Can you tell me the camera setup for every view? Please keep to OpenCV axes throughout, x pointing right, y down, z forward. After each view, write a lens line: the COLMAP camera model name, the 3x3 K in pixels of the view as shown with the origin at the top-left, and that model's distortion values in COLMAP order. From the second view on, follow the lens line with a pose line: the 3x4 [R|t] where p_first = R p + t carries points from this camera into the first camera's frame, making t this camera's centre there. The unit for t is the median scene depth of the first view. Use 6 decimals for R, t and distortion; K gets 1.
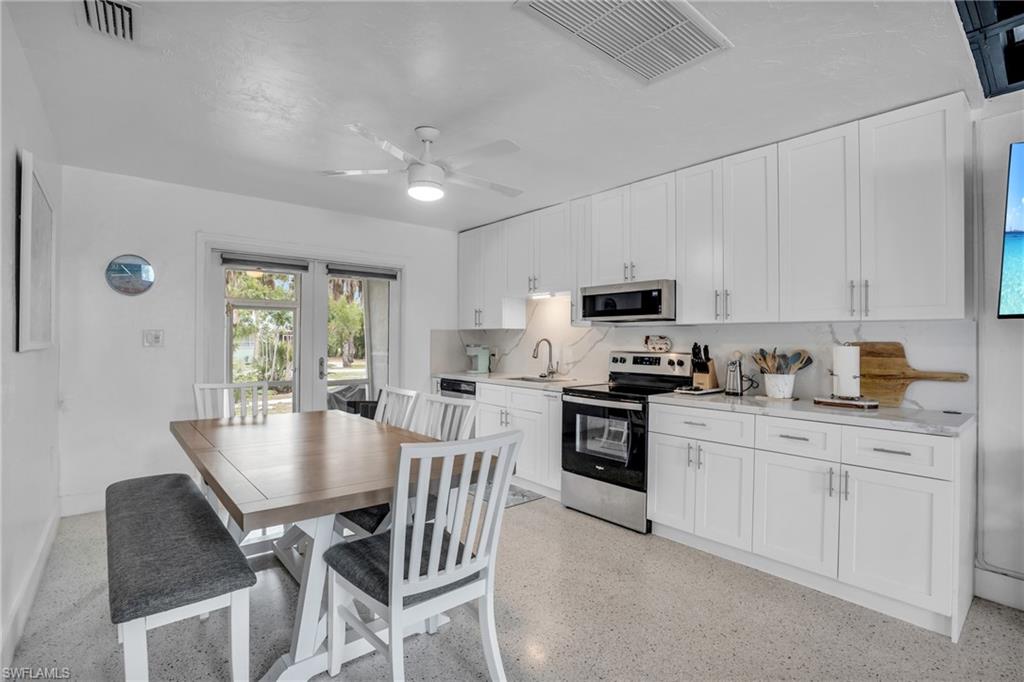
lens RADIAL K [[481.3, 0, 509.0], [0, 481.3, 331.7], [0, 0, 1]] dist [-0.083177, 0.029864]
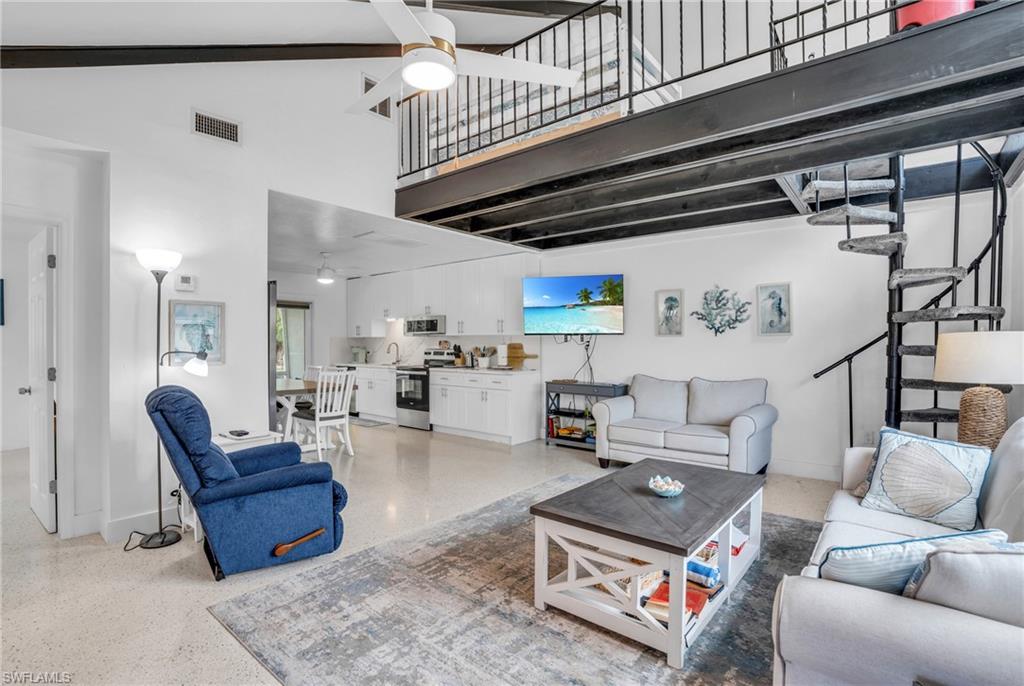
lens RADIAL K [[494.9, 0, 496.6], [0, 494.9, 346.0], [0, 0, 1]] dist [-0.056709, 0.000076]
pose [[0.988228, -0.010496, 0.152625, 0.211128], [0.006587, 0.999638, 0.026090, -0.023655], [-0.152843, -0.024777, 0.987940, -1.122455]]
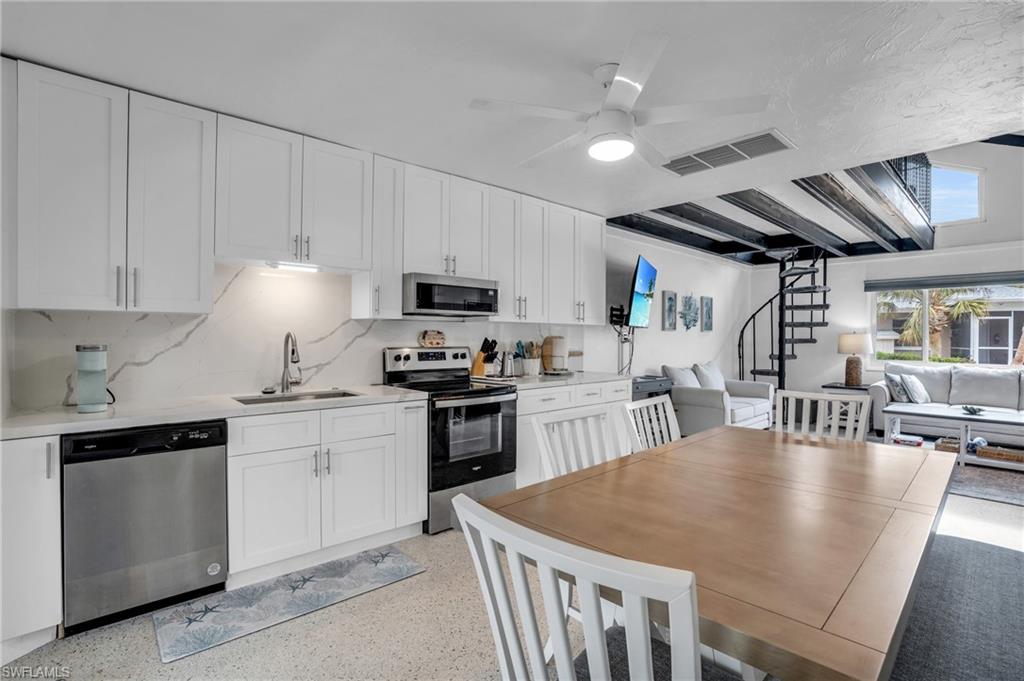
lens RADIAL K [[475.9, 0, 514.3], [0, 475.9, 340.4], [0, 0, 1]] dist [-0.033508, 0.000964]
pose [[-0.041462, -0.015895, 0.999014, -0.697375], [-0.021815, 0.999650, 0.014999, 0.010182], [-0.998902, -0.021172, -0.041794, 0.877563]]
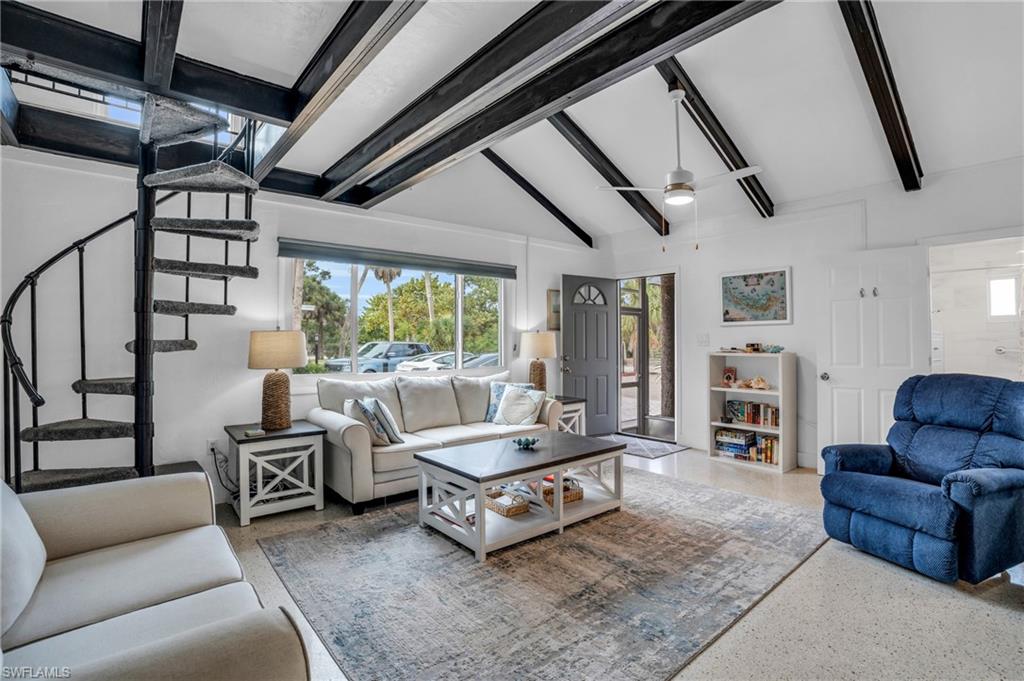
lens RADIAL K [[481.3, 0, 509.0], [0, 481.3, 331.2], [0, 0, 1]] dist [-0.083177, 0.029864]
pose [[-0.999924, -0.008185, 0.009185, 0.577819], [-0.008453, 0.999529, -0.029485, 0.009111], [-0.008940, -0.029560, -0.999523, 0.457785]]
